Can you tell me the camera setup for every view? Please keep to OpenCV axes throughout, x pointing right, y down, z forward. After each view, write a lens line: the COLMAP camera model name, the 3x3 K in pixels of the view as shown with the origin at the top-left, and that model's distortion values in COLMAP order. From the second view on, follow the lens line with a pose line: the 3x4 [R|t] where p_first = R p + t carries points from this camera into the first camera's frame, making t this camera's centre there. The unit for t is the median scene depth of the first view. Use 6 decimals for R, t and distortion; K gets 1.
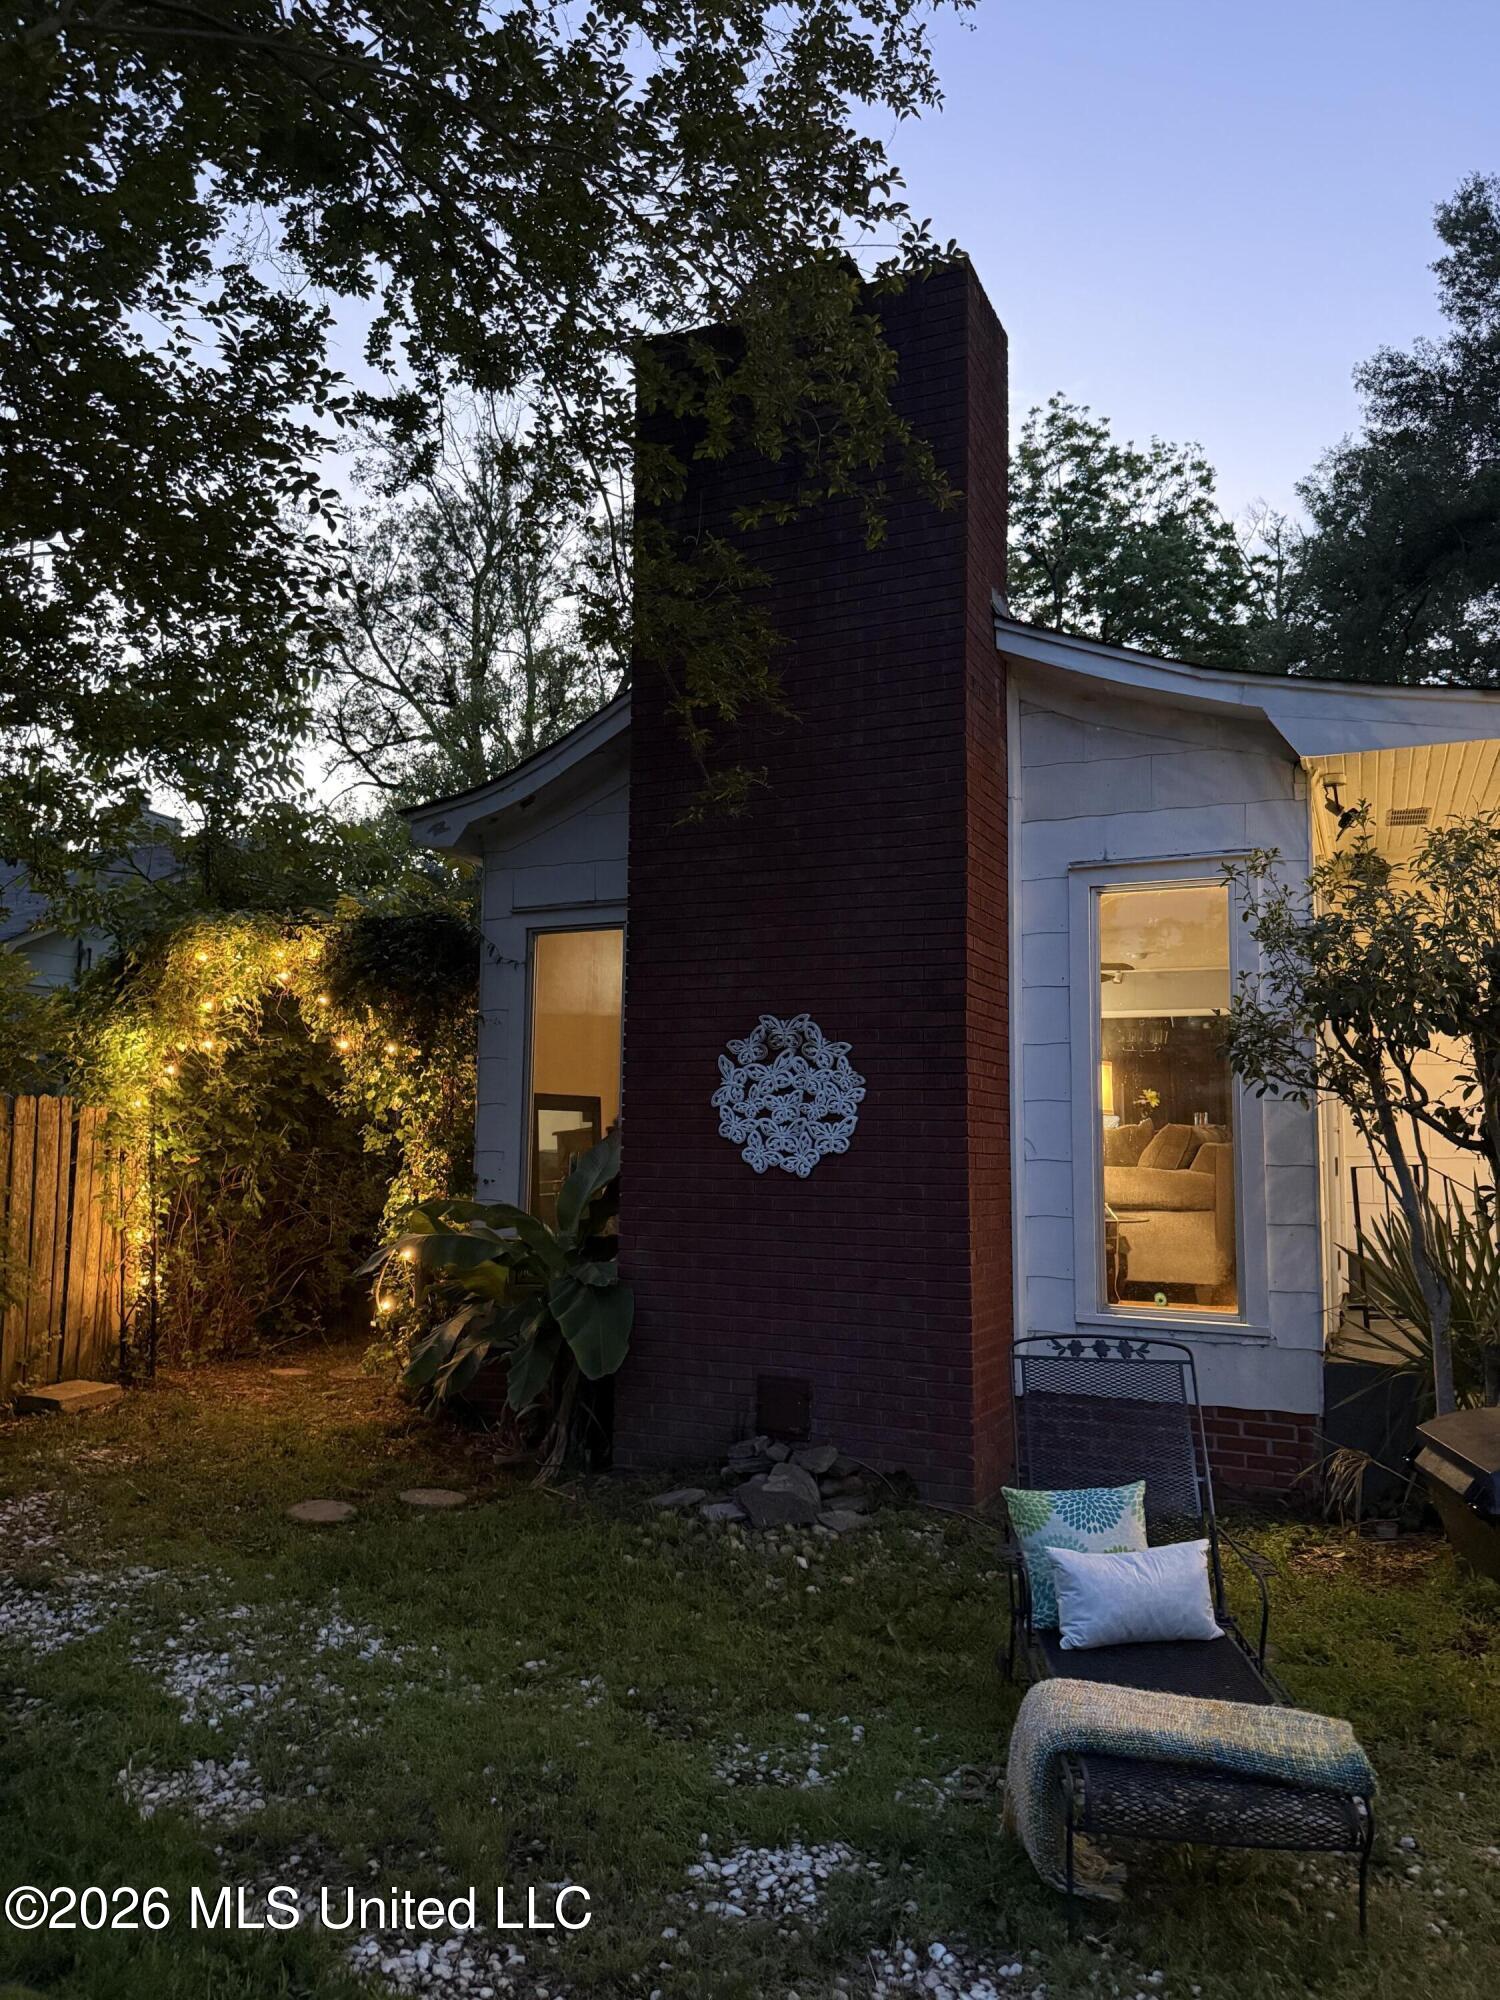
lens RADIAL K [[1391.3, 0, 747.0], [0, 1391.3, 997.2], [0, 0, 1]] dist [0.186166, -0.424348]
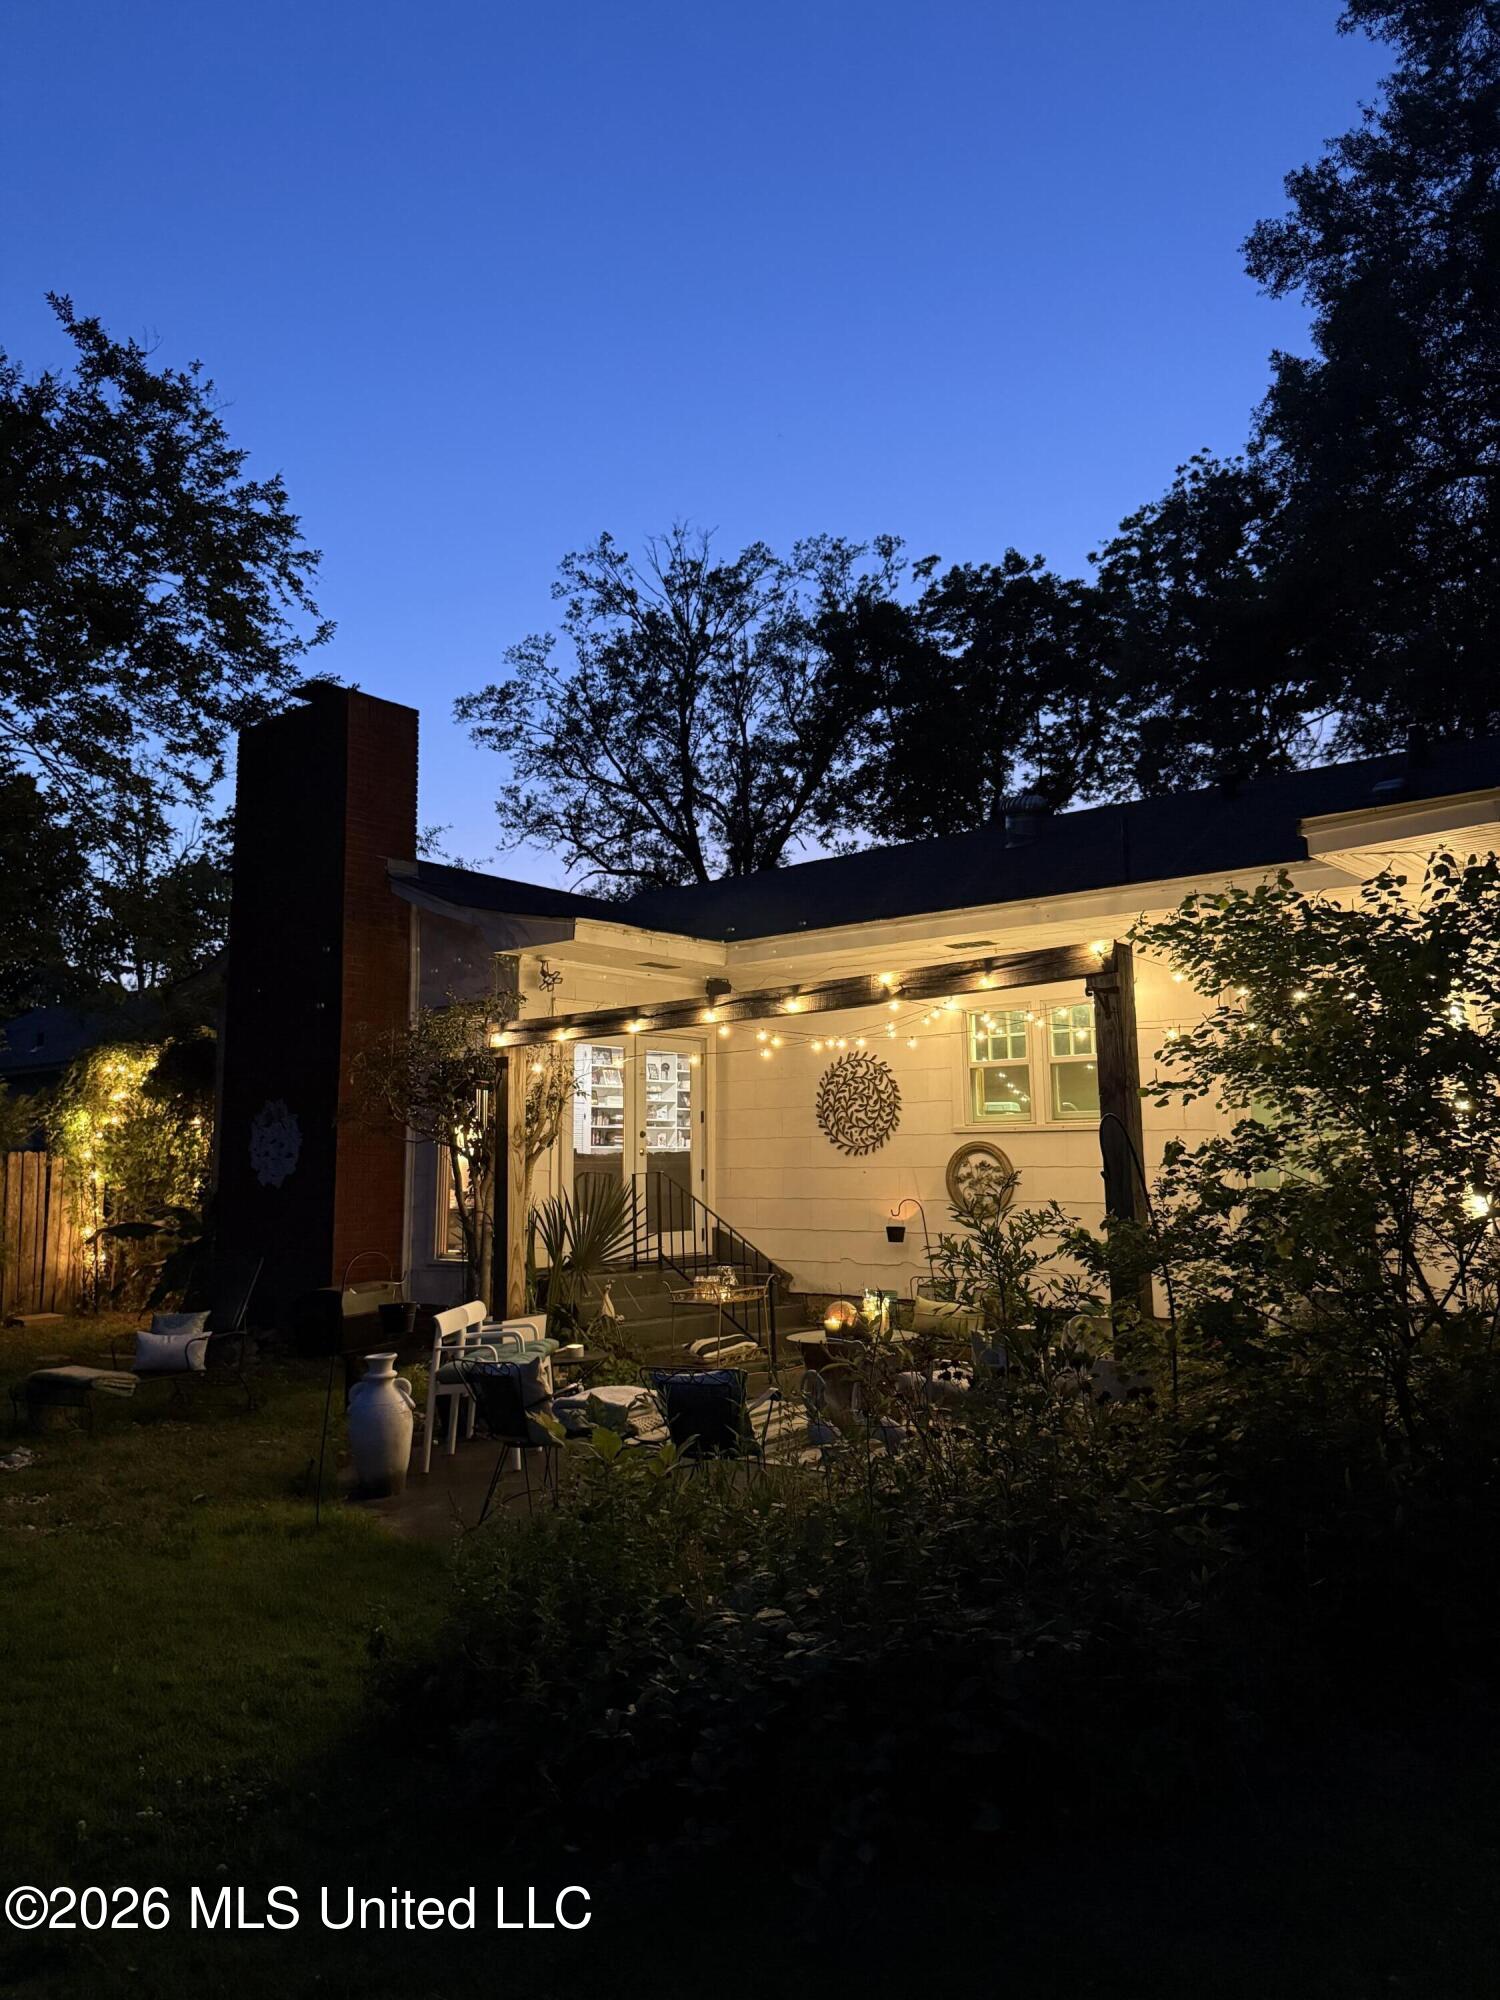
lens RADIAL K [[1391.3, 0, 747.0], [0, 1391.3, 997.2], [0, 0, 1]] dist [0.186166, -0.424348]
pose [[0.965505, -0.050895, -0.255363, 0.822873], [0.043705, 0.998474, -0.033753, -0.024206], [0.256691, 0.021428, 0.966256, -0.480514]]
